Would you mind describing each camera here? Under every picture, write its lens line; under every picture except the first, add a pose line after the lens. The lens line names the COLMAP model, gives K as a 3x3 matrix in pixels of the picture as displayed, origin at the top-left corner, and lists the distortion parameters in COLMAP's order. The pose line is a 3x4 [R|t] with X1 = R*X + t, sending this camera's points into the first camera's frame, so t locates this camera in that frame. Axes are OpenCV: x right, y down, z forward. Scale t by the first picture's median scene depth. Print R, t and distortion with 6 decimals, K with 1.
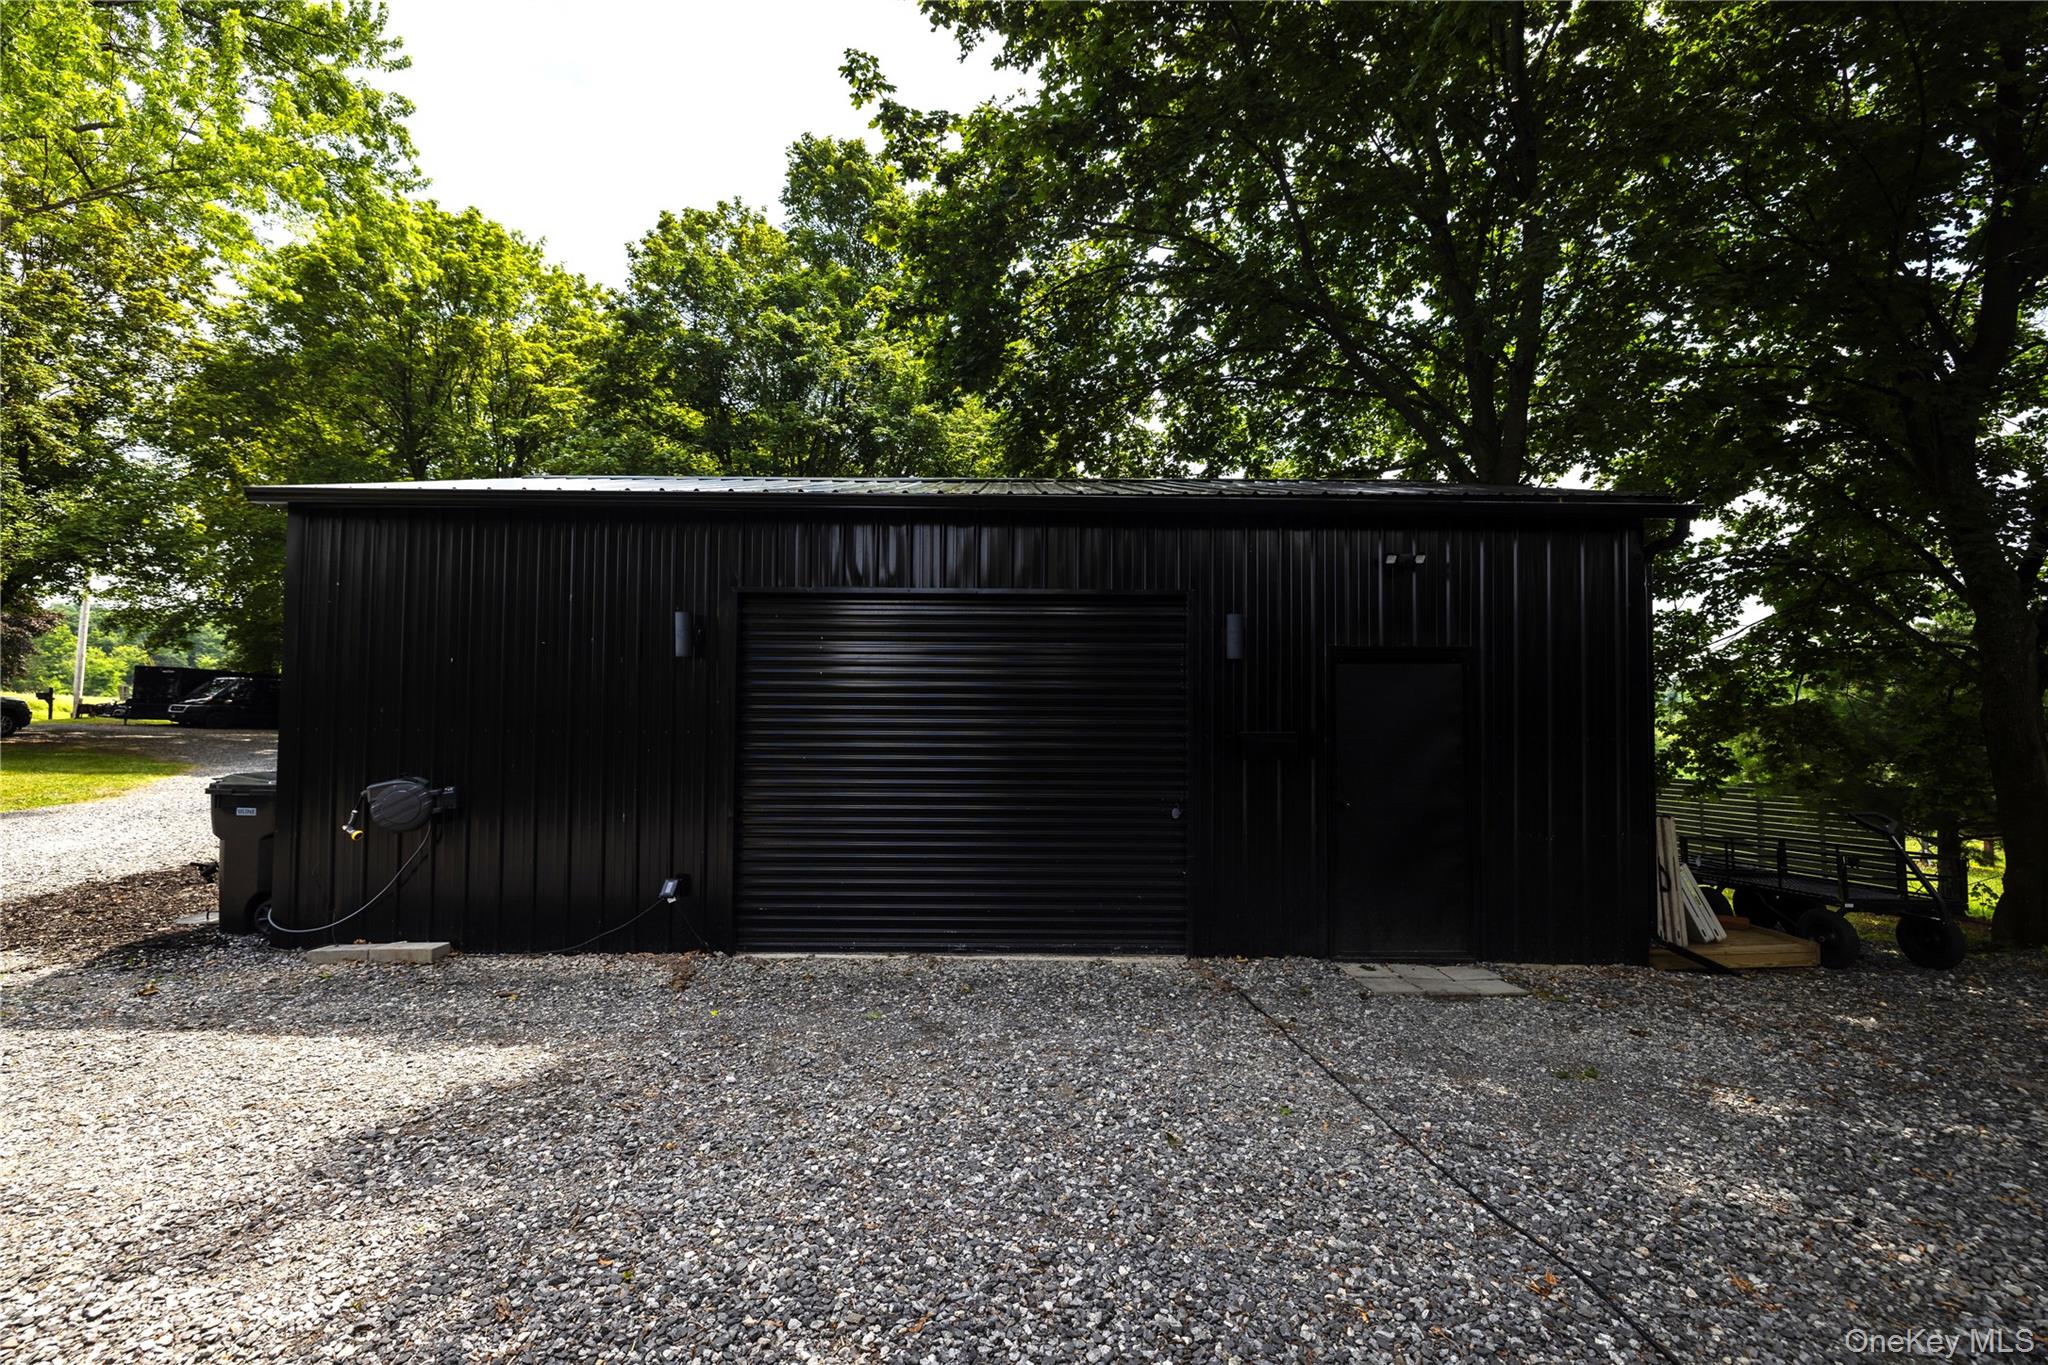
lens RADIAL K [[864.7, 0, 1012.7], [0, 864.7, 687.8], [0, 0, 1]] dist [-0.007690, 0.000057]
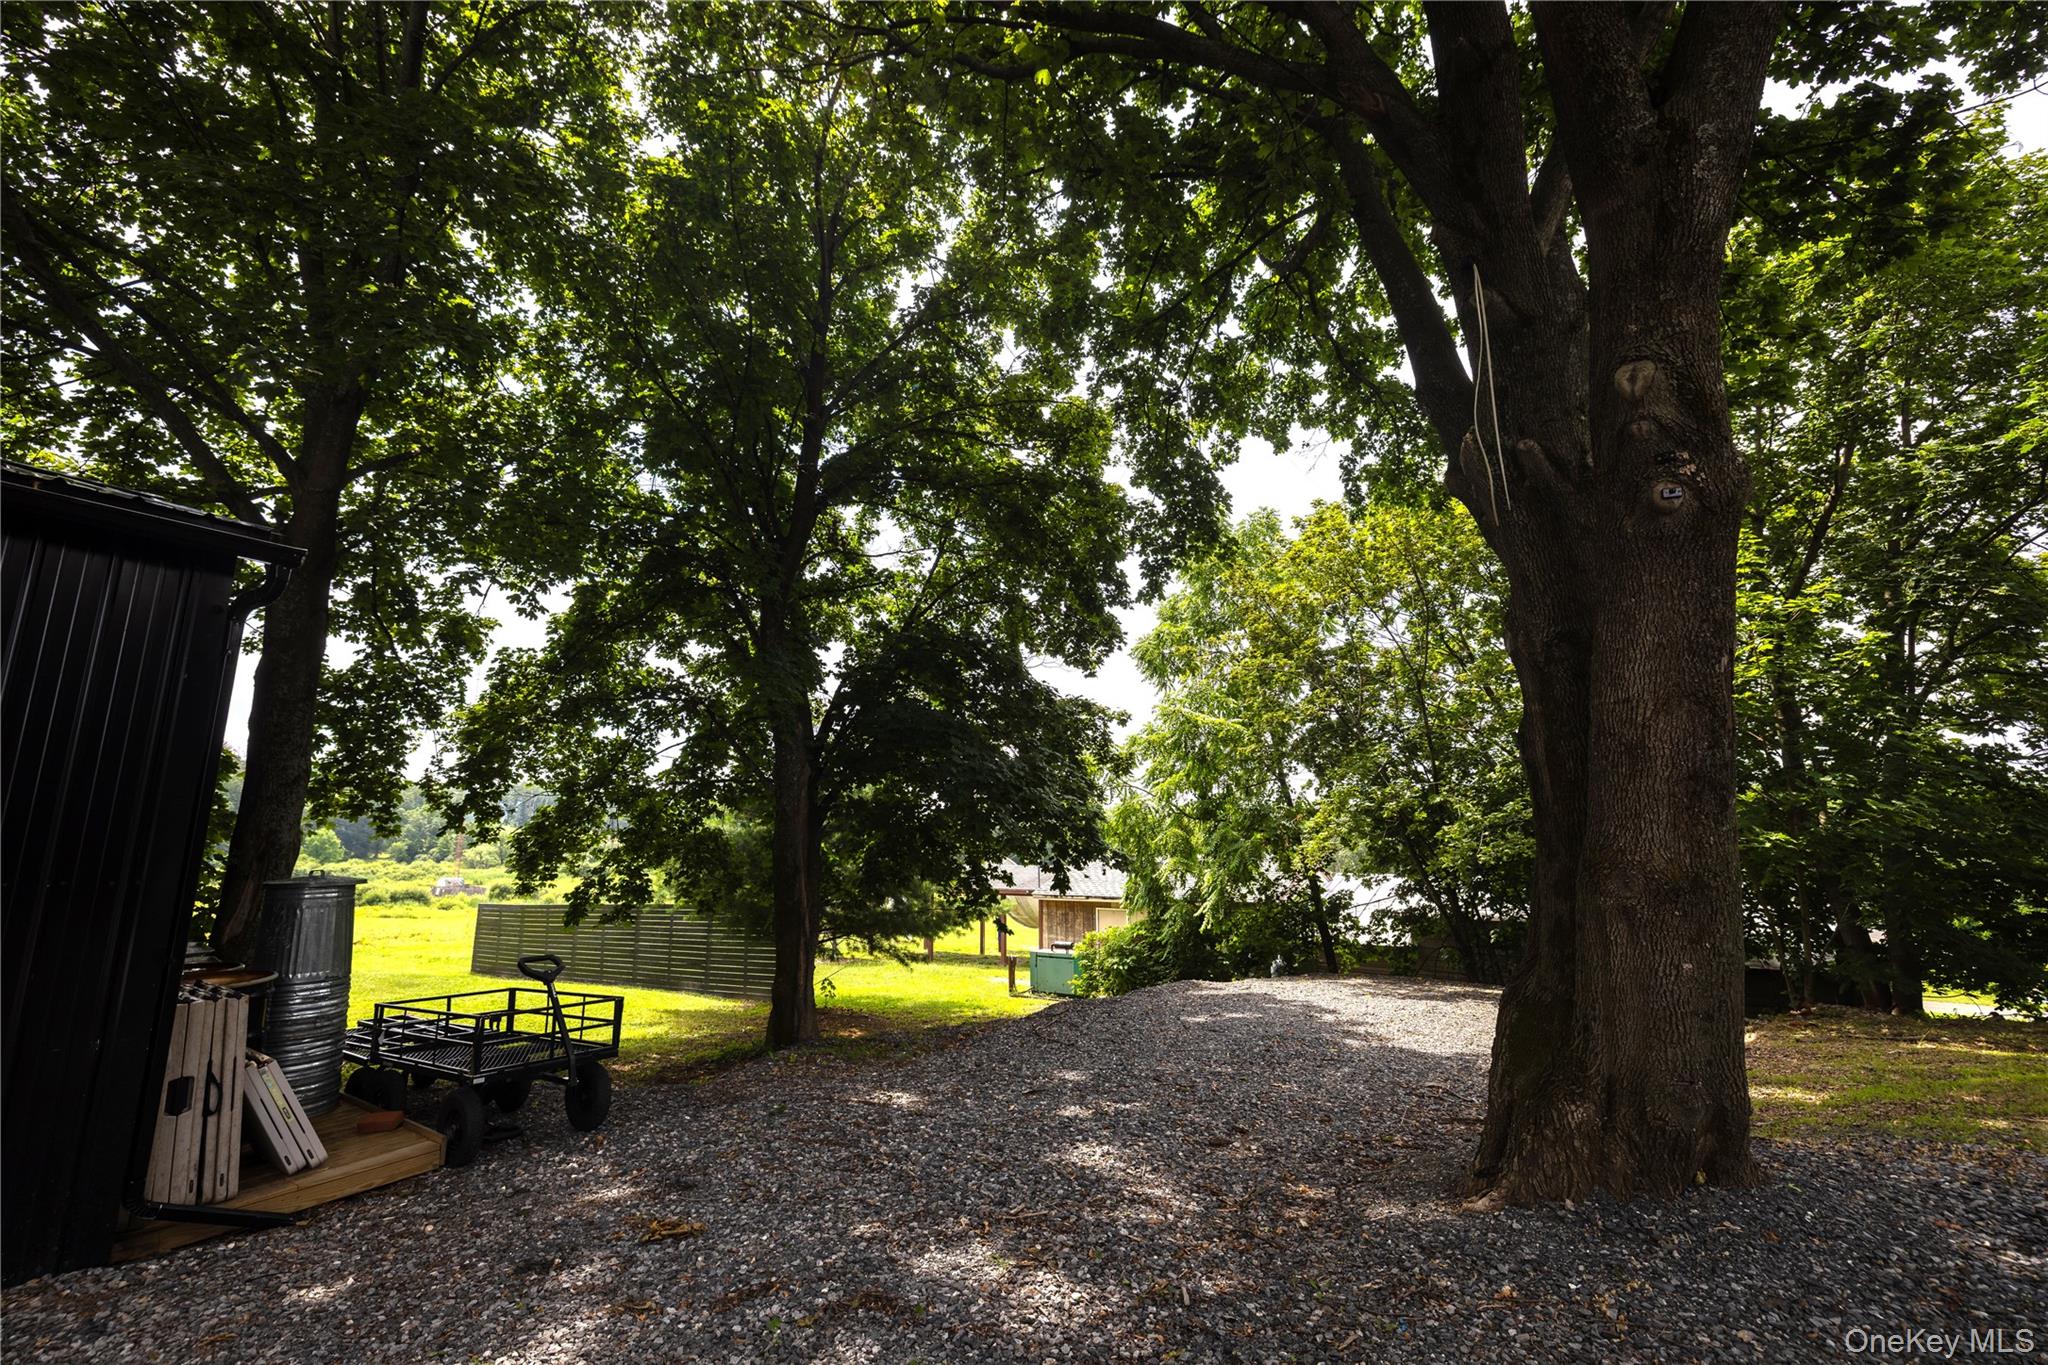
lens RADIAL K [[864.7, 0, 1012.7], [0, 864.7, 687.8], [0, 0, 1]] dist [-0.007690, 0.000057]
pose [[0.583662, 0.138426, 0.800110, 0.536218], [-0.018027, 0.987328, -0.157667, 0.005669], [-0.811796, 0.077601, 0.578762, 0.088510]]
